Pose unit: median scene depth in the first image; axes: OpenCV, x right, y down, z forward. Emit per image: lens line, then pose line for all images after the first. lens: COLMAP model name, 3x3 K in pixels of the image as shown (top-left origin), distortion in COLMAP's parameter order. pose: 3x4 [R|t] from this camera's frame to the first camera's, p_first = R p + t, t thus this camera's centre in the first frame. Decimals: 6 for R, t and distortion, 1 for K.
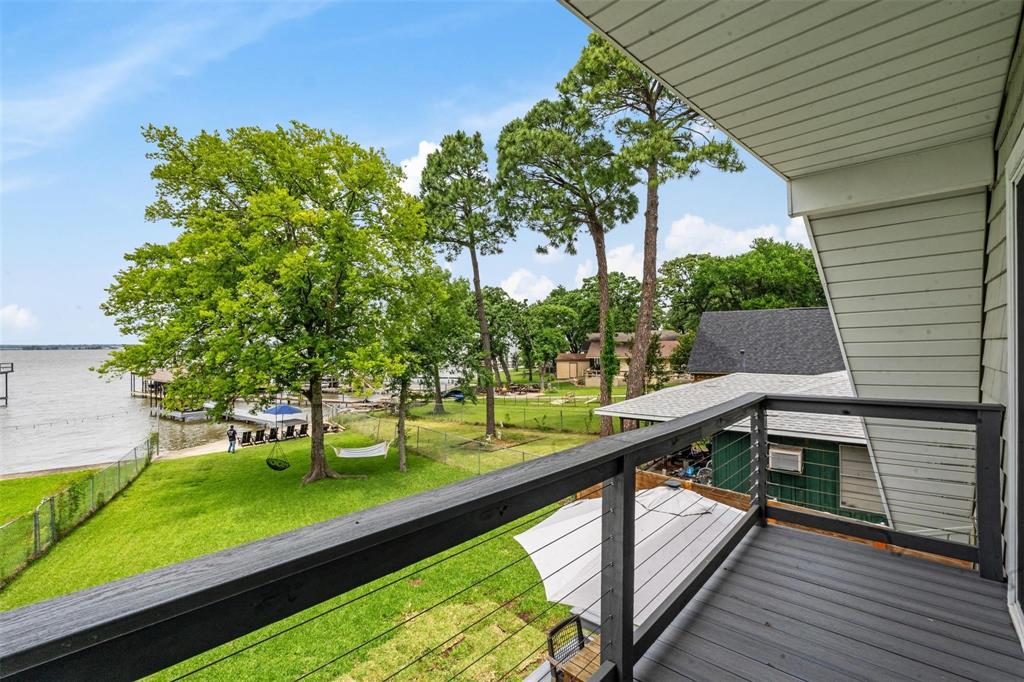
lens RADIAL K [[449.5, 0, 506.8], [0, 449.5, 344.8], [0, 0, 1]] dist [0.001572, 0.000686]
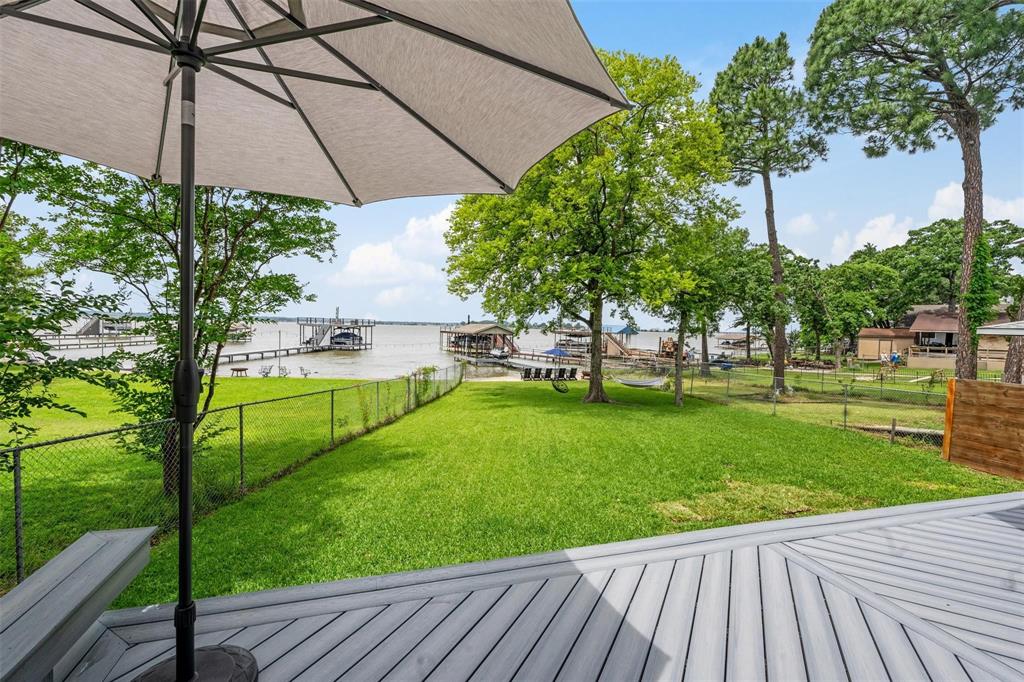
lens RADIAL K [[449.5, 0, 506.8], [0, 449.5, 344.8], [0, 0, 1]] dist [0.001572, 0.000686]
pose [[0.862303, 0.045888, -0.504309, -0.054881], [-0.034176, 0.998889, 0.032455, 0.103118], [0.505238, -0.010751, 0.862913, -0.008341]]
